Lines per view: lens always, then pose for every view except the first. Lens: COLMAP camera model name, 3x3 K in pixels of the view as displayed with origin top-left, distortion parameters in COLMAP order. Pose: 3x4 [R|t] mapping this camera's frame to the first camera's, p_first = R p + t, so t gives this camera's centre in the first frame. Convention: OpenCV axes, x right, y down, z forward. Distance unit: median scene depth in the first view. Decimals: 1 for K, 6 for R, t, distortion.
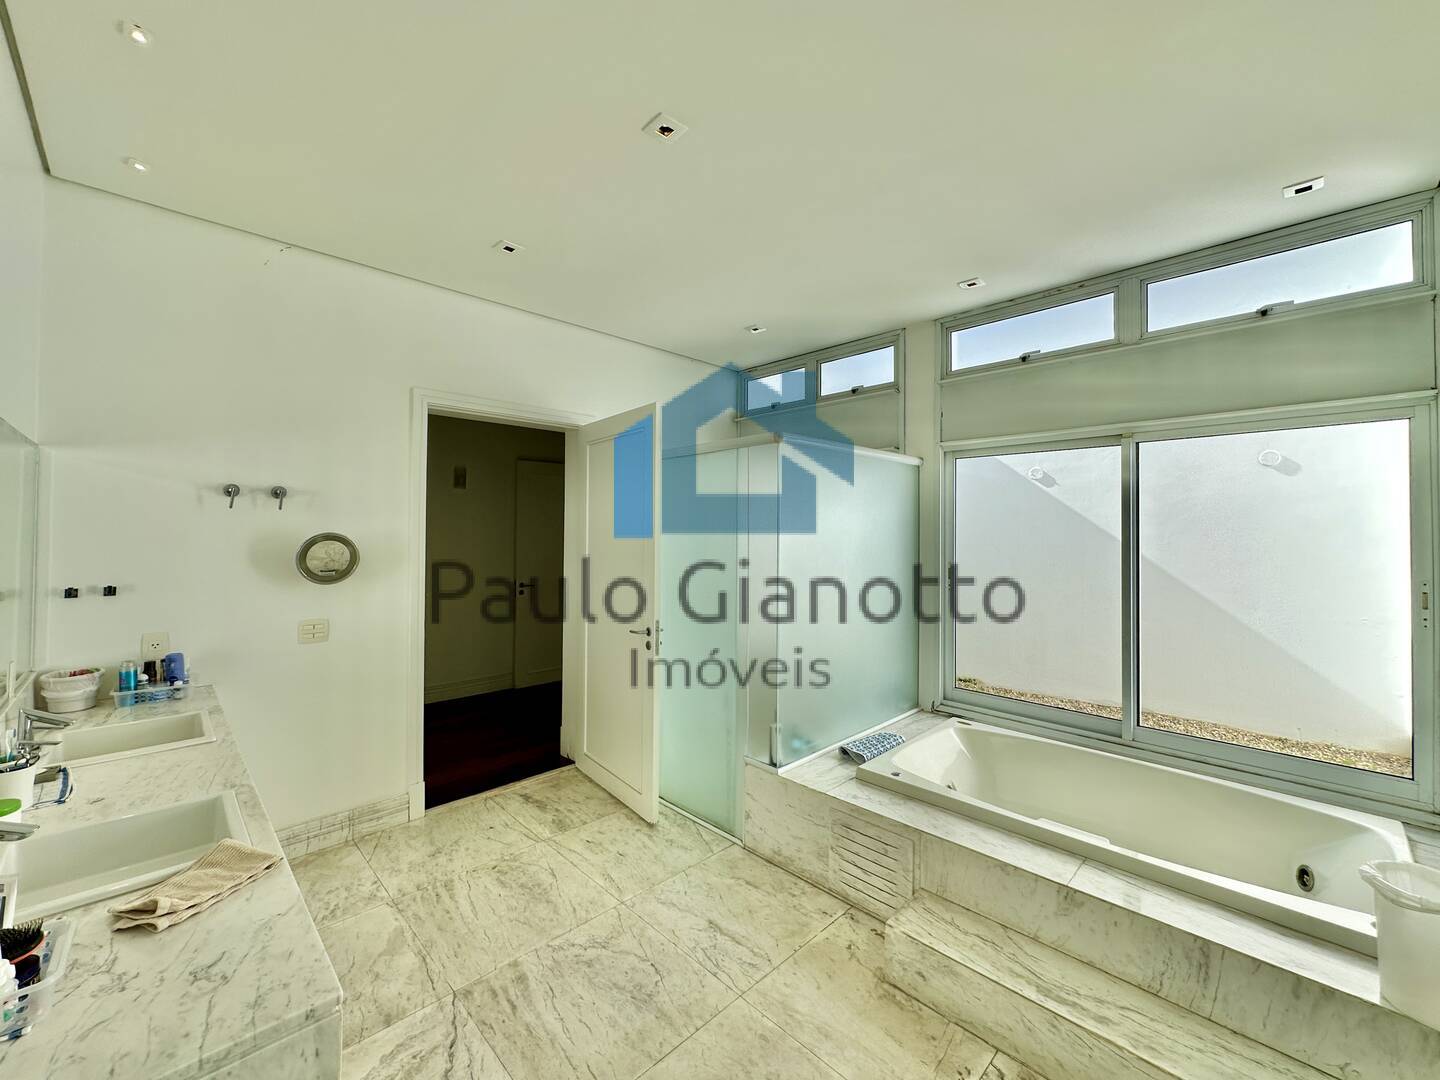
lens RADIAL K [[574.6, 0, 719.5], [0, 574.6, 534.2], [0, 0, 1]] dist [0.001087, 0.000408]
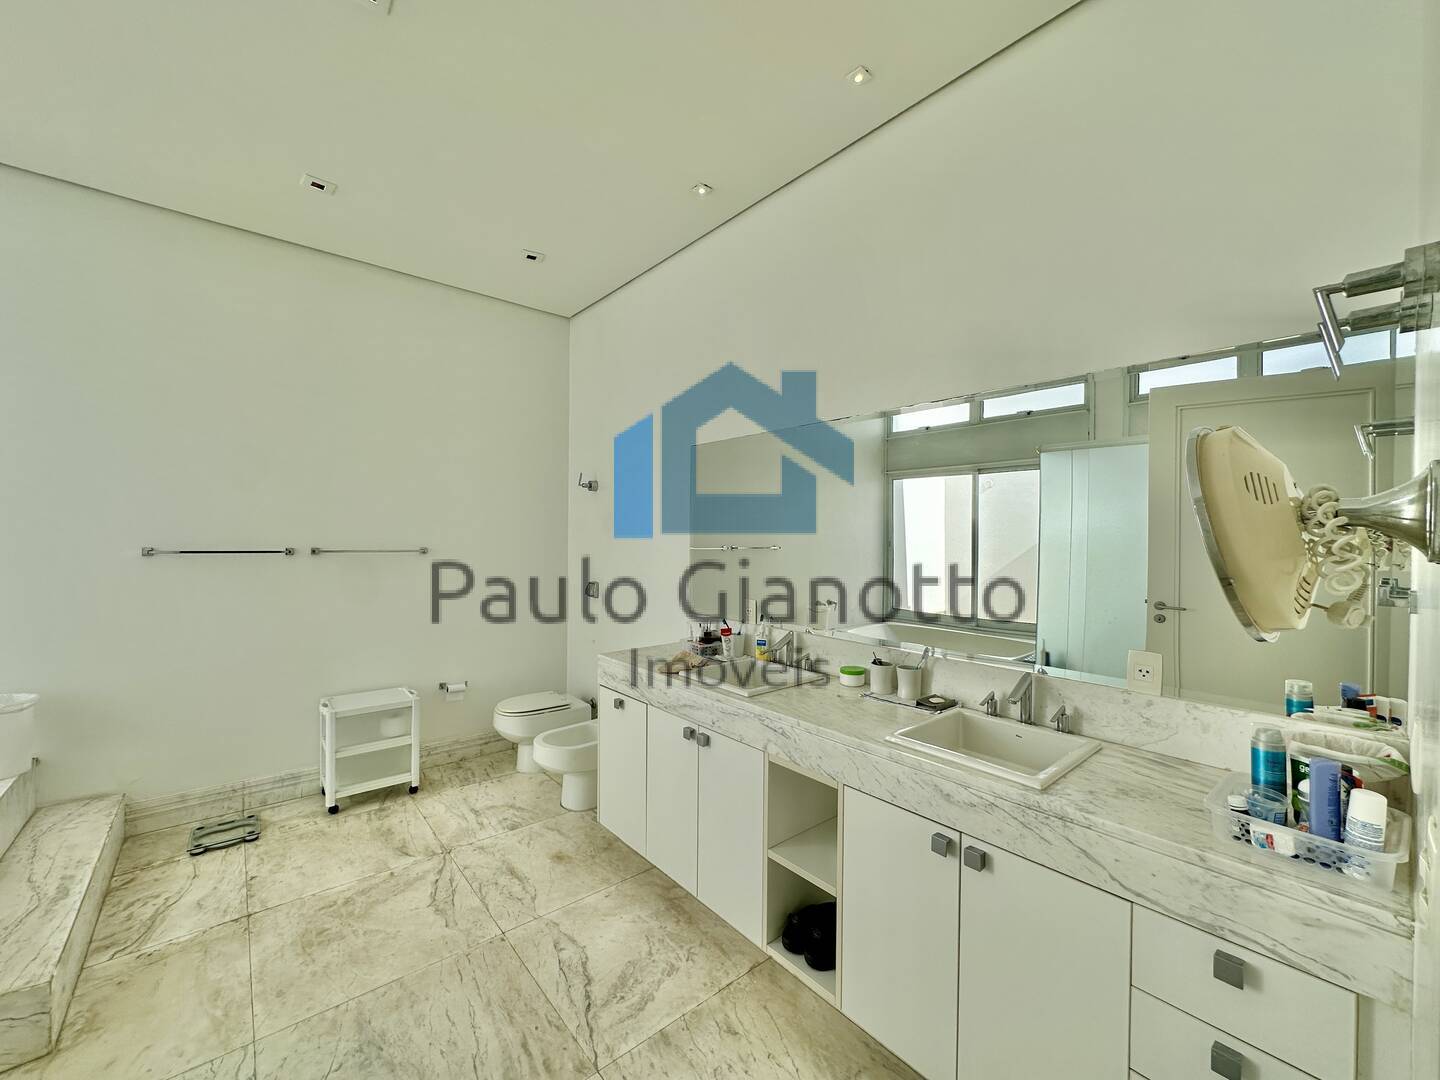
lens RADIAL K [[574.6, 0, 720.2], [0, 574.6, 536.5], [0, 0, 1]] dist [0.001087, 0.000408]
pose [[-0.997177, -0.014125, 0.073752, -0.707406], [-0.013475, 0.999866, 0.009304, 0.069532], [-0.073873, 0.008284, -0.997233, 1.845428]]
